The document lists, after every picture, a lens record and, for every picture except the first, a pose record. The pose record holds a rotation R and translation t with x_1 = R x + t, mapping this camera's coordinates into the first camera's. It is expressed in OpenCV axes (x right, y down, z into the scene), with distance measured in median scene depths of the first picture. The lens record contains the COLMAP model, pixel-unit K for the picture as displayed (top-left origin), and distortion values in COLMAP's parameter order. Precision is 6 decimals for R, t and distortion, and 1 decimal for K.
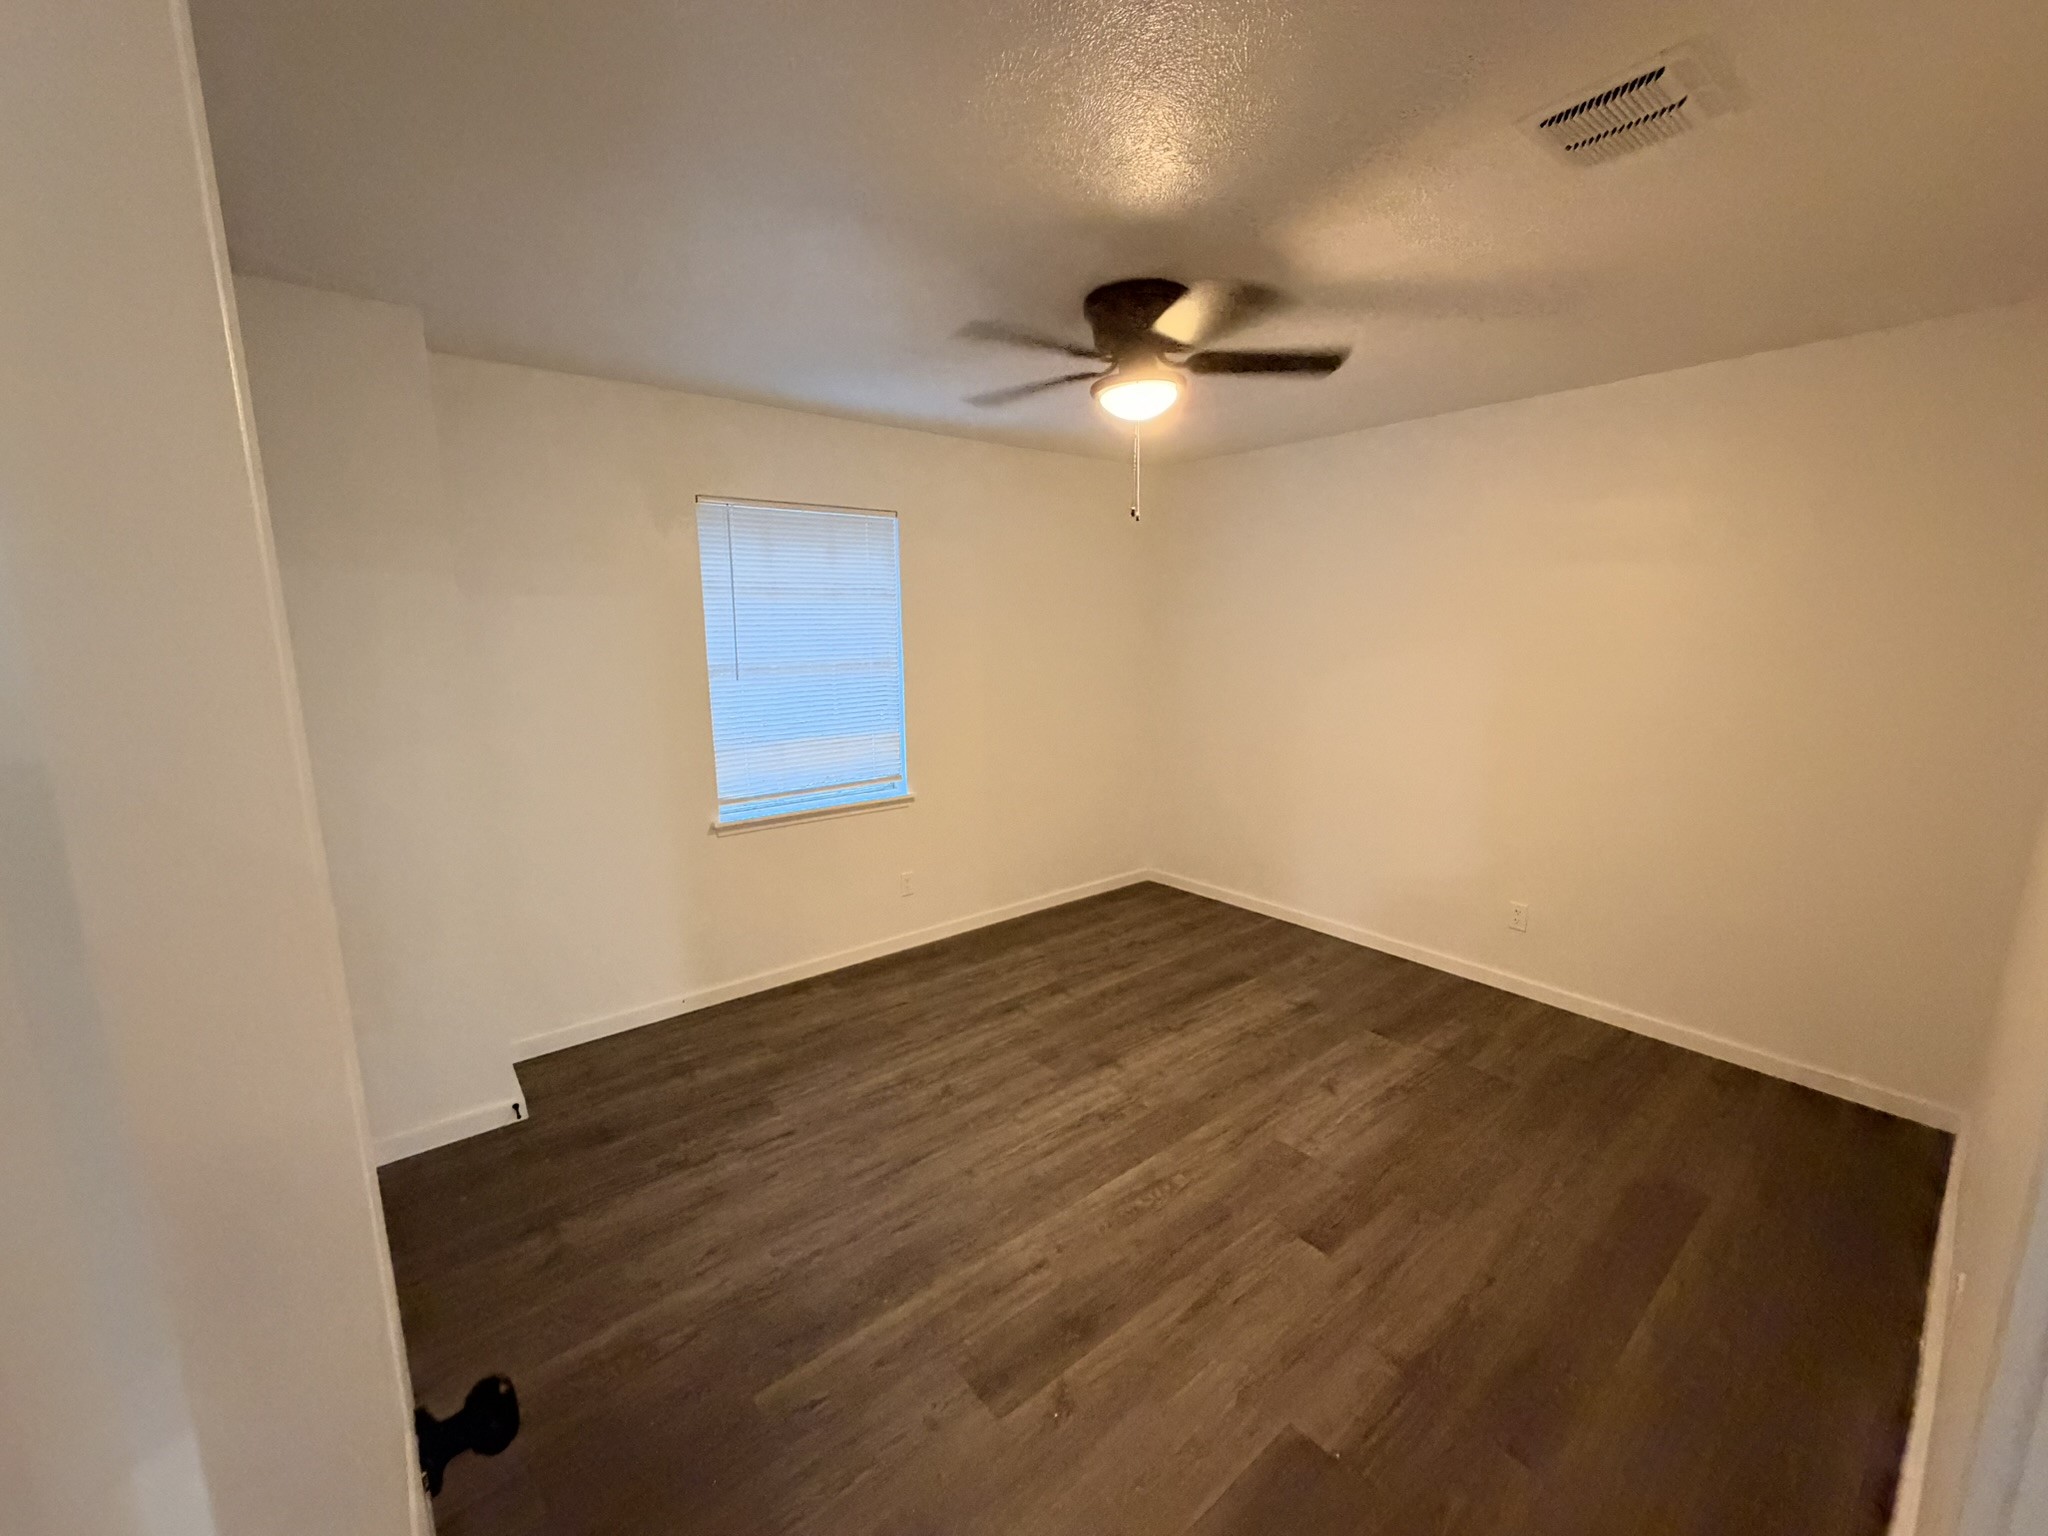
lens RADIAL K [[819.9, 0, 1019.8], [0, 819.9, 767.7], [0, 0, 1]] dist [0.000523, -0.002124]
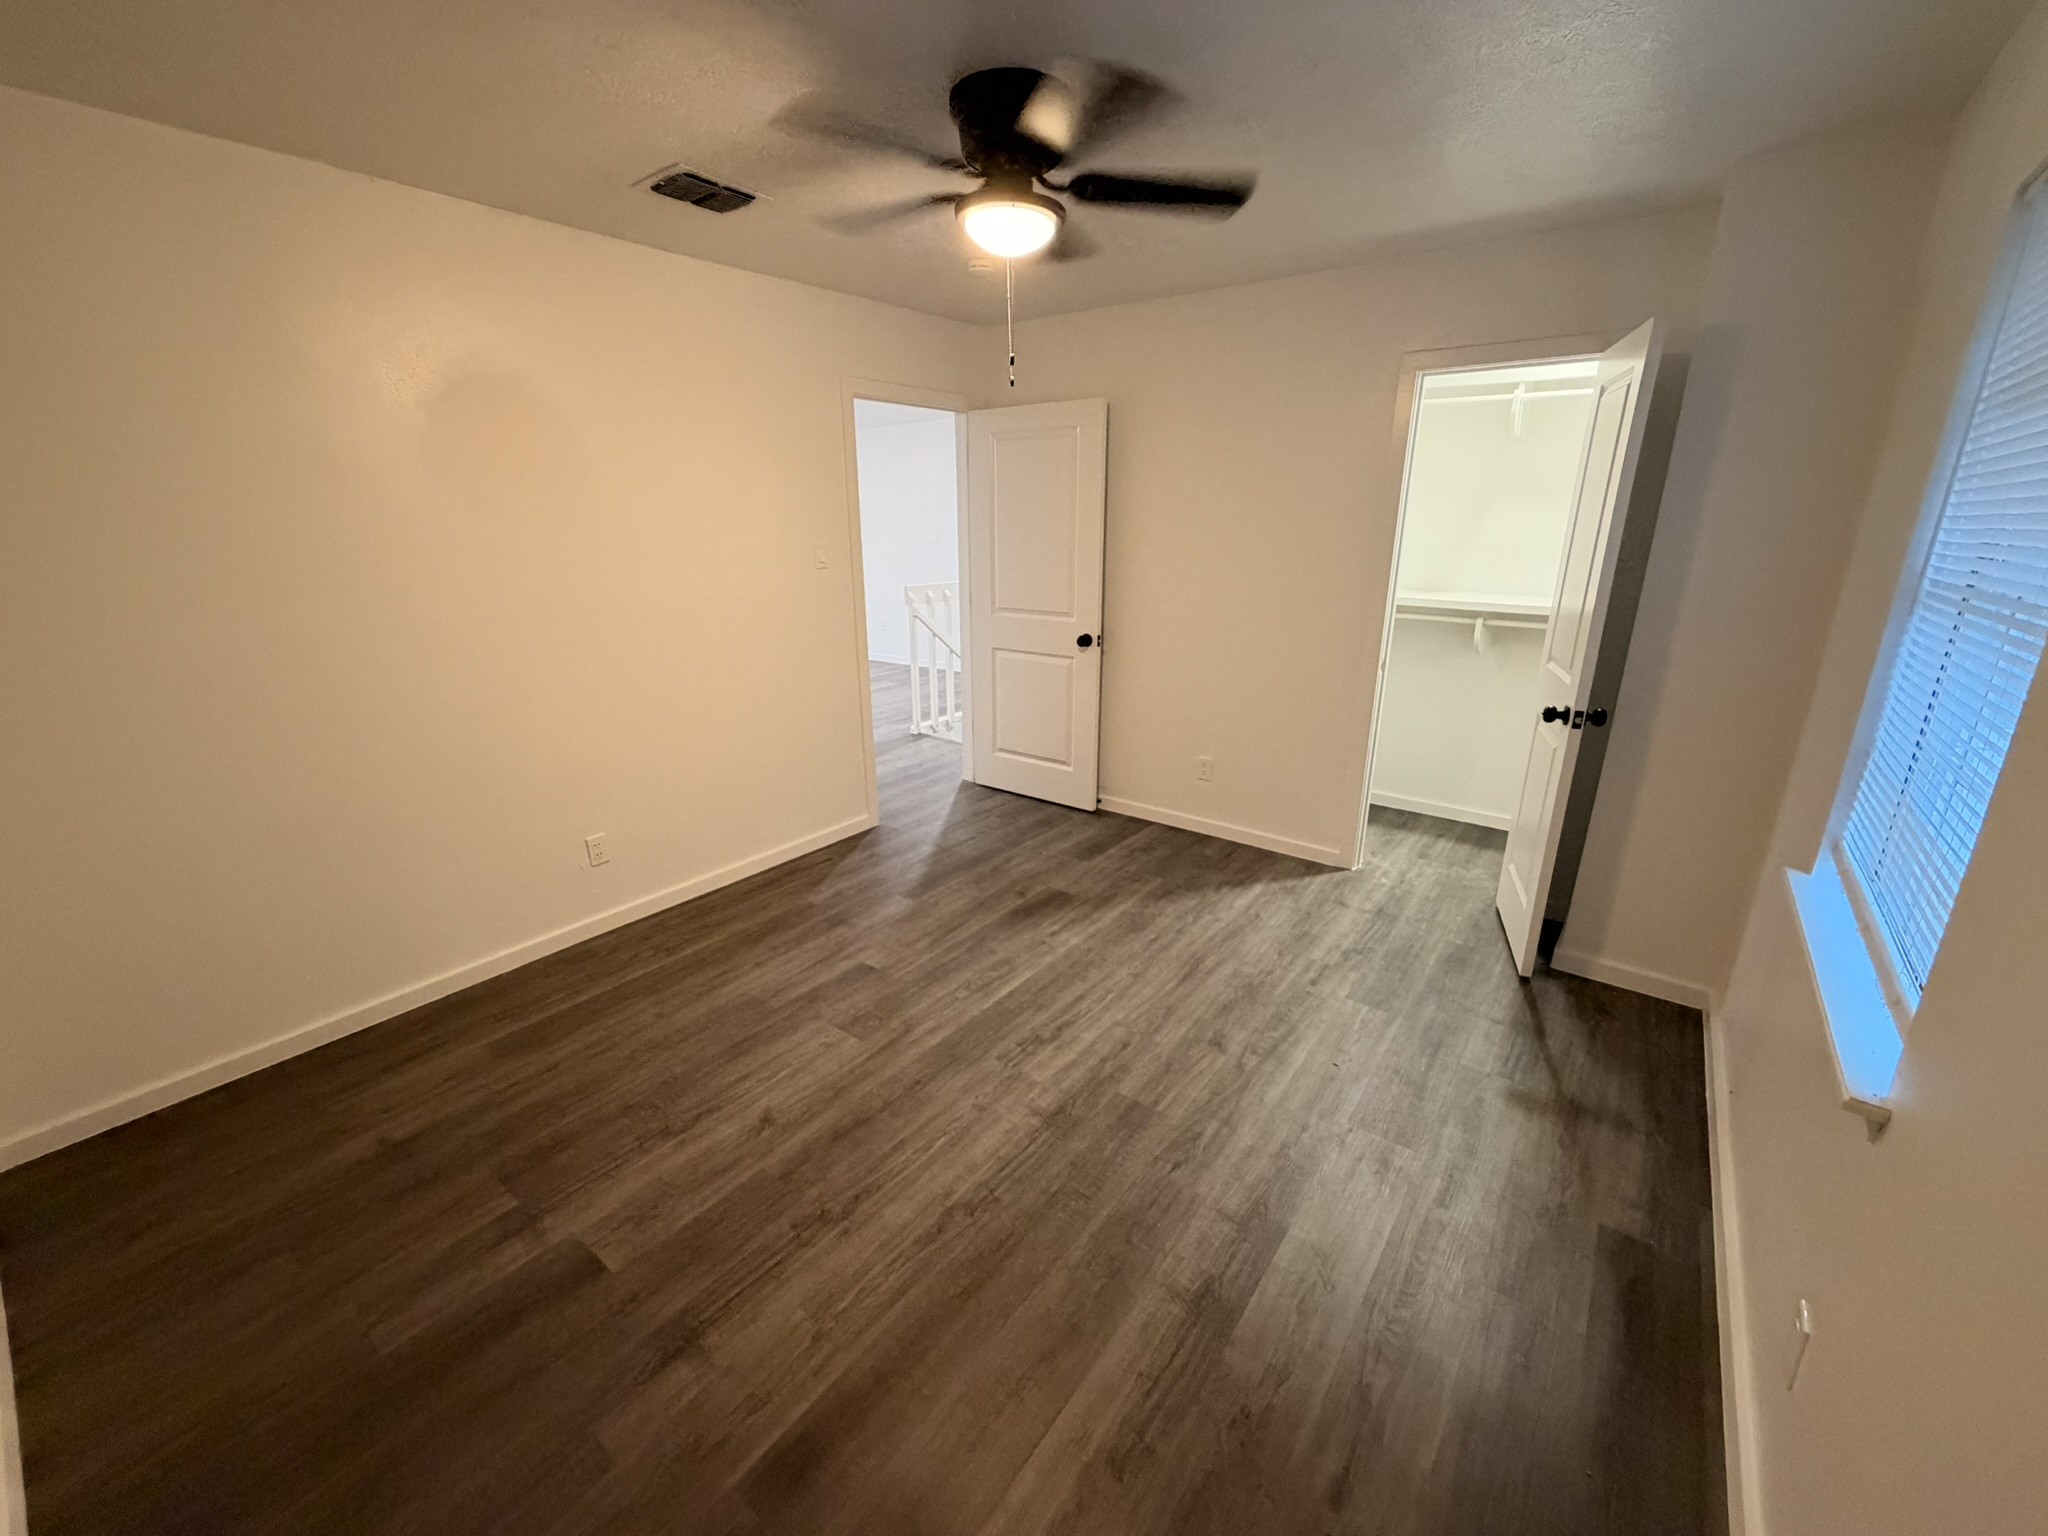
lens RADIAL K [[819.9, 0, 1019.8], [0, 819.9, 767.7], [0, 0, 1]] dist [0.000523, -0.002124]
pose [[-0.972998, 0.074138, -0.218582, 0.310799], [-0.033485, 0.891651, 0.451483, -0.284820], [0.228371, 0.446612, -0.865092, 1.692423]]
